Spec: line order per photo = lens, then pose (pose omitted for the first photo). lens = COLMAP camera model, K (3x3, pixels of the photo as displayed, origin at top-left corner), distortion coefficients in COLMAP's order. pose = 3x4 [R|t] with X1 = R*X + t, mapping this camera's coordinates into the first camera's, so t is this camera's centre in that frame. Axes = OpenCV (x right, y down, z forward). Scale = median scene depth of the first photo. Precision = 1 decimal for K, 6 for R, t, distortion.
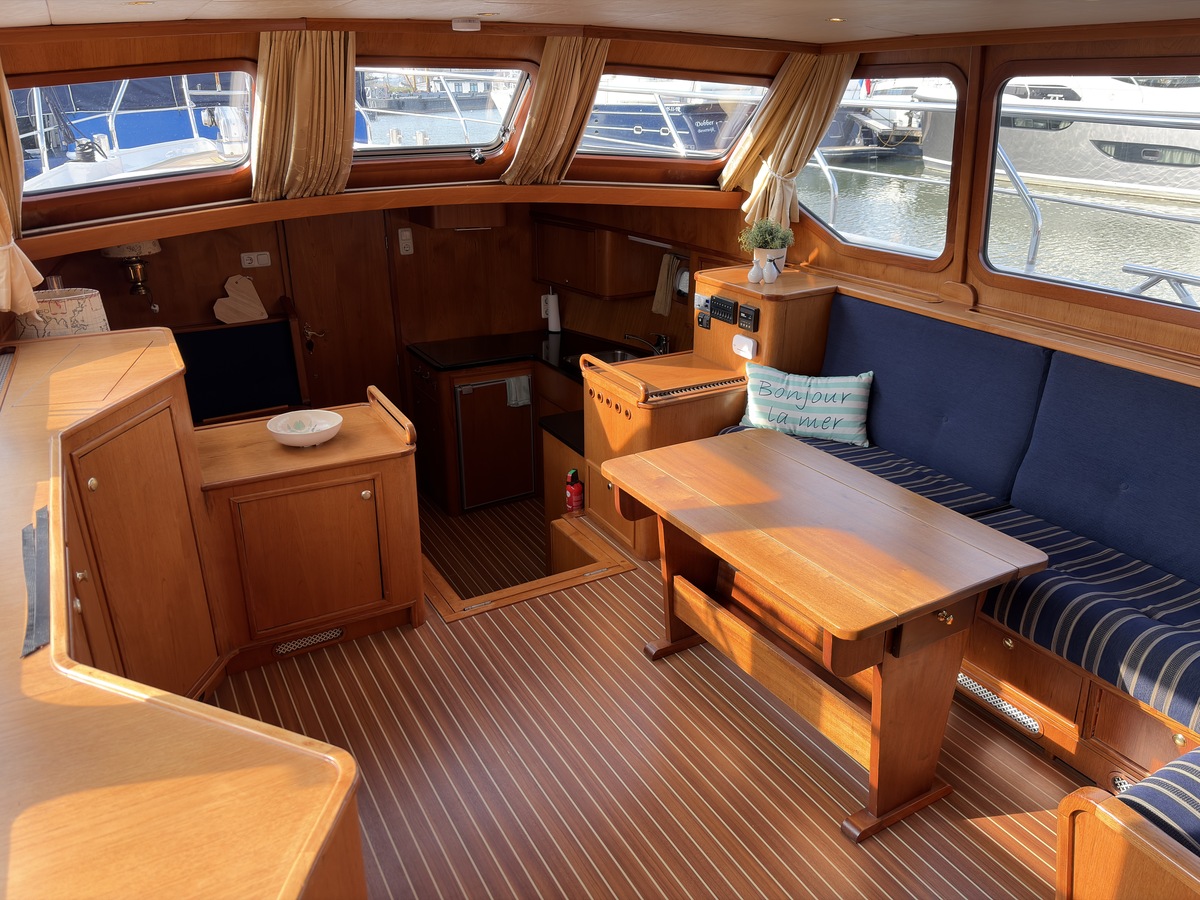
lens RADIAL K [[916.3, 0, 603.8], [0, 916.3, 453.7], [0, 0, 1]] dist [0.050955, -0.060010]
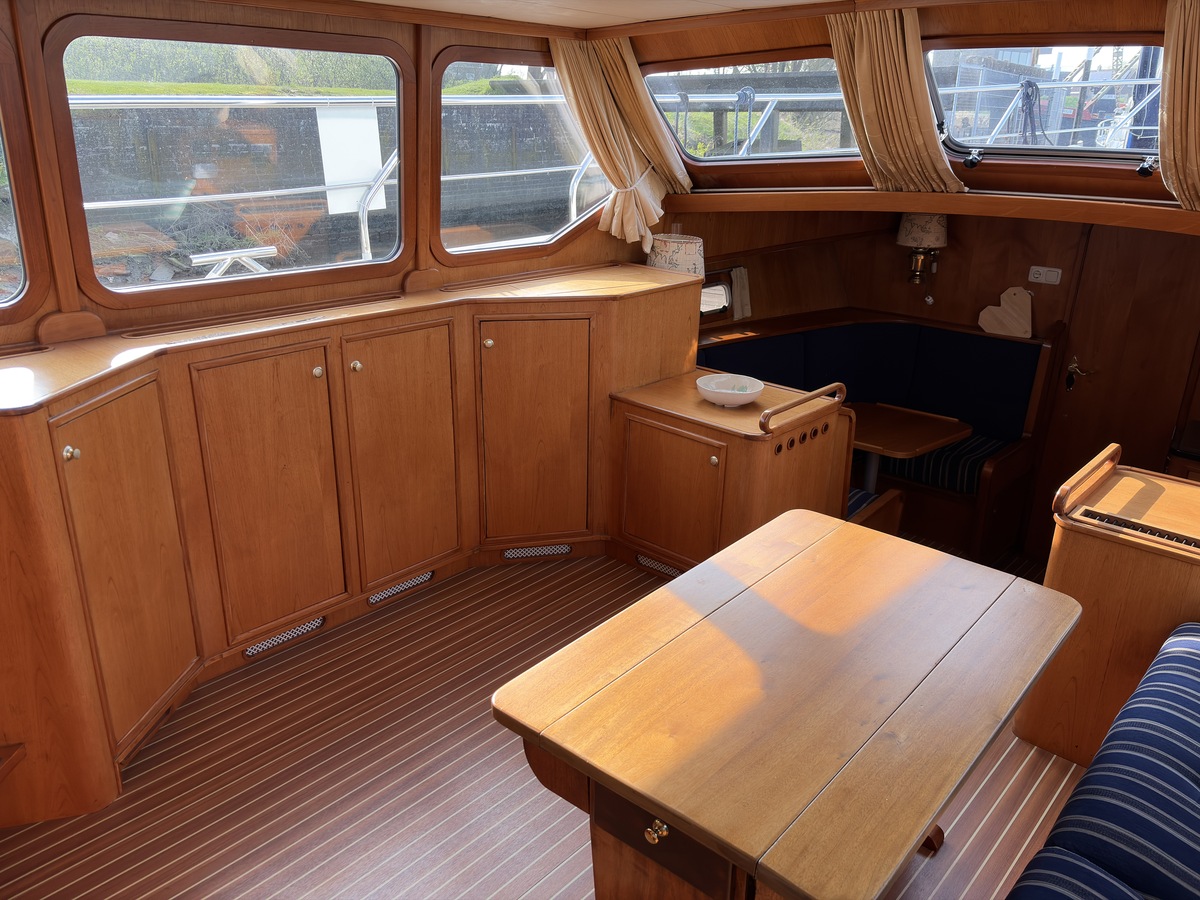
lens RADIAL K [[916.3, 0, 603.8], [0, 916.3, 453.7], [0, 0, 1]] dist [0.050955, -0.060010]
pose [[0.332878, 0.341128, -0.879104, 0.341466], [-0.372768, 0.903939, 0.209614, -0.075038], [0.866162, 0.257926, 0.428063, 0.255634]]
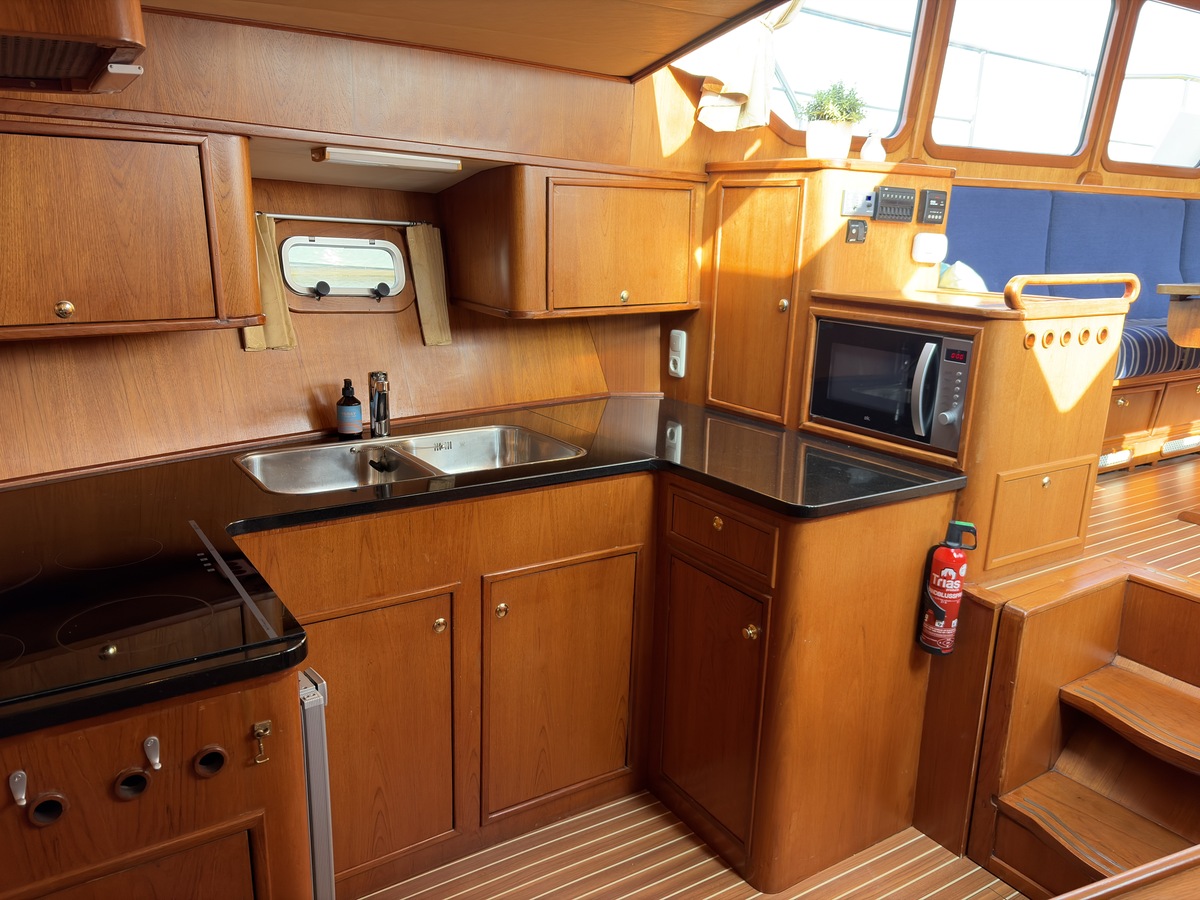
lens RADIAL K [[916.3, 0, 603.8], [0, 916.3, 453.7], [0, 0, 1]] dist [0.050955, -0.060010]
pose [[-0.073131, -0.246114, 0.966478, -0.403532], [0.346813, 0.902317, 0.256018, -0.172834], [-0.935079, 0.353910, 0.019368, 0.900718]]
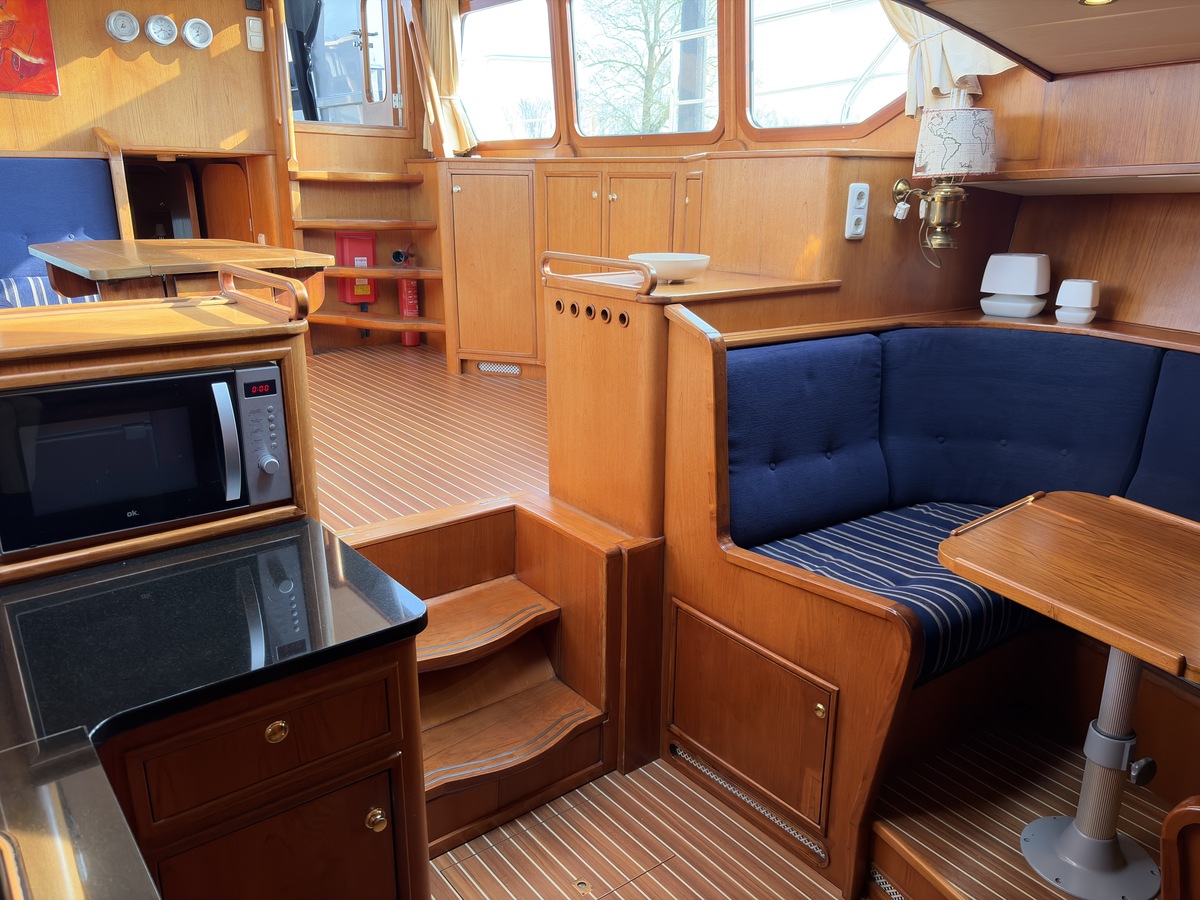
lens RADIAL K [[903.5, 0, 602.4], [0, 903.5, 450.0], [0, 0, 1]] dist [0.068242, -0.062032]
pose [[-0.987950, 0.034943, -0.150778, -0.071811], [-0.066924, 0.781958, 0.619729, -0.247417], [0.139558, 0.622351, -0.770196, 1.031038]]
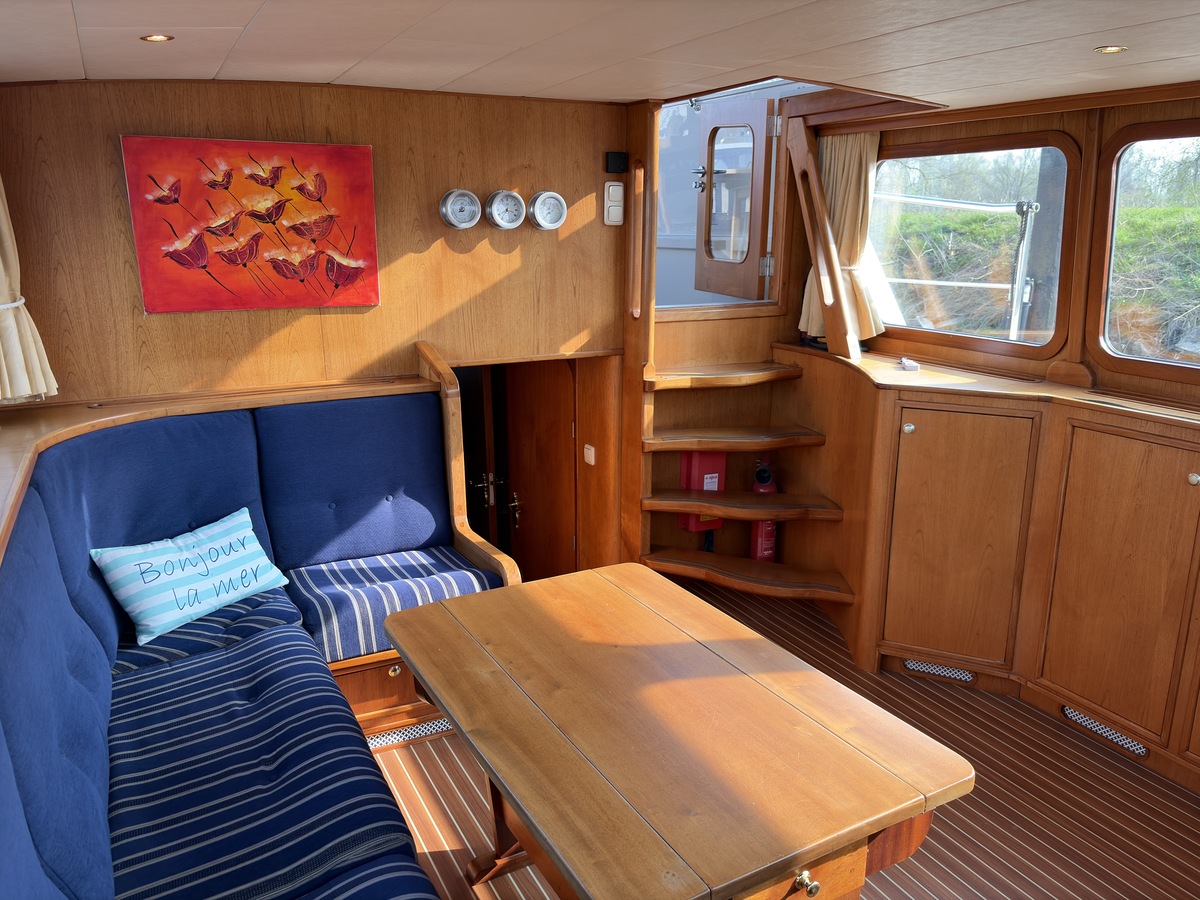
lens RADIAL K [[903.5, 0, 602.4], [0, 903.5, 450.0], [0, 0, 1]] dist [0.068242, -0.062032]
pose [[-0.999978, -0.001511, 0.006398, 0.110524], [0.002597, 0.803320, 0.595542, -0.237186], [-0.006039, 0.595546, -0.803299, 0.693379]]
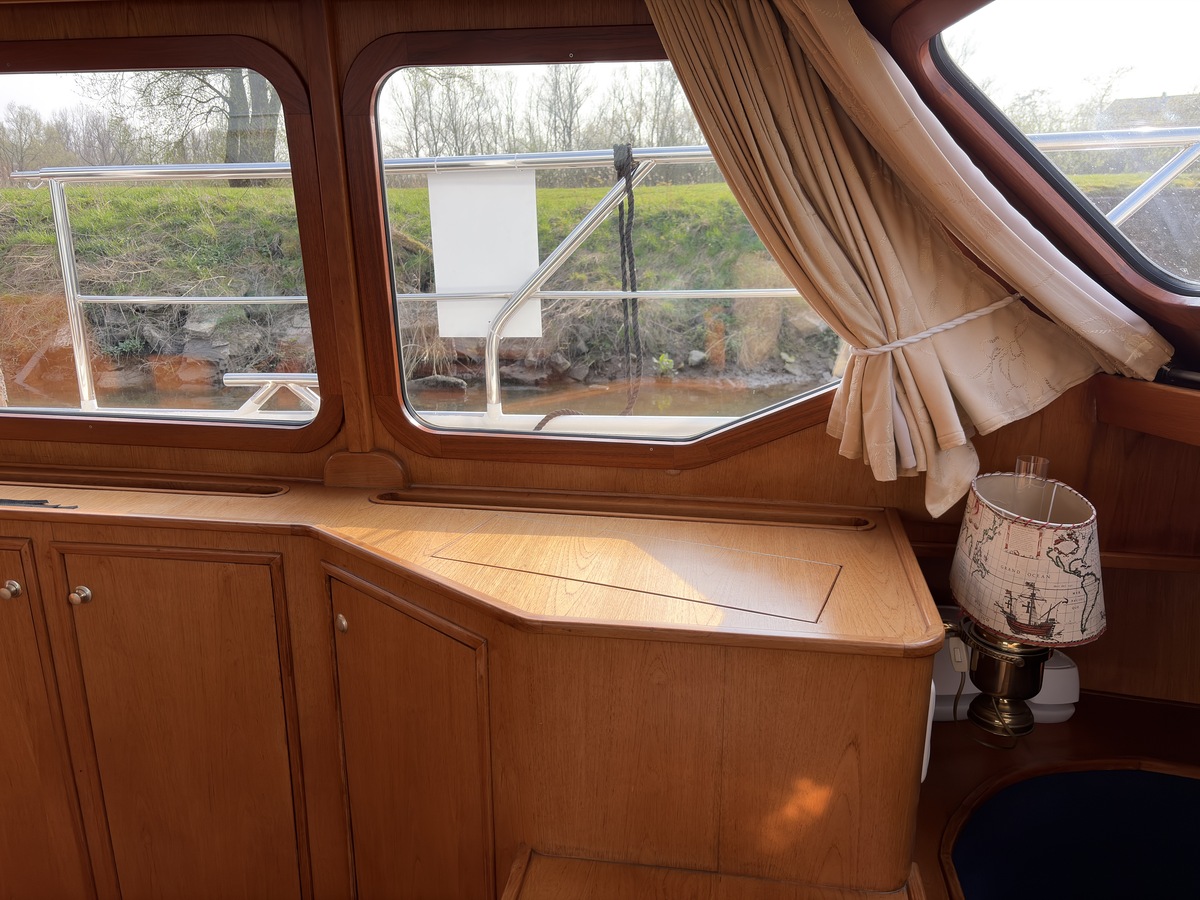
lens RADIAL K [[916.3, 0, 603.8], [0, 916.3, 453.7], [0, 0, 1]] dist [0.050955, -0.060010]
pose [[-0.586522, 0.220912, -0.779224, -0.068951], [-0.303309, 0.832167, 0.464221, -0.193615], [0.750997, 0.508621, -0.421080, 0.588596]]
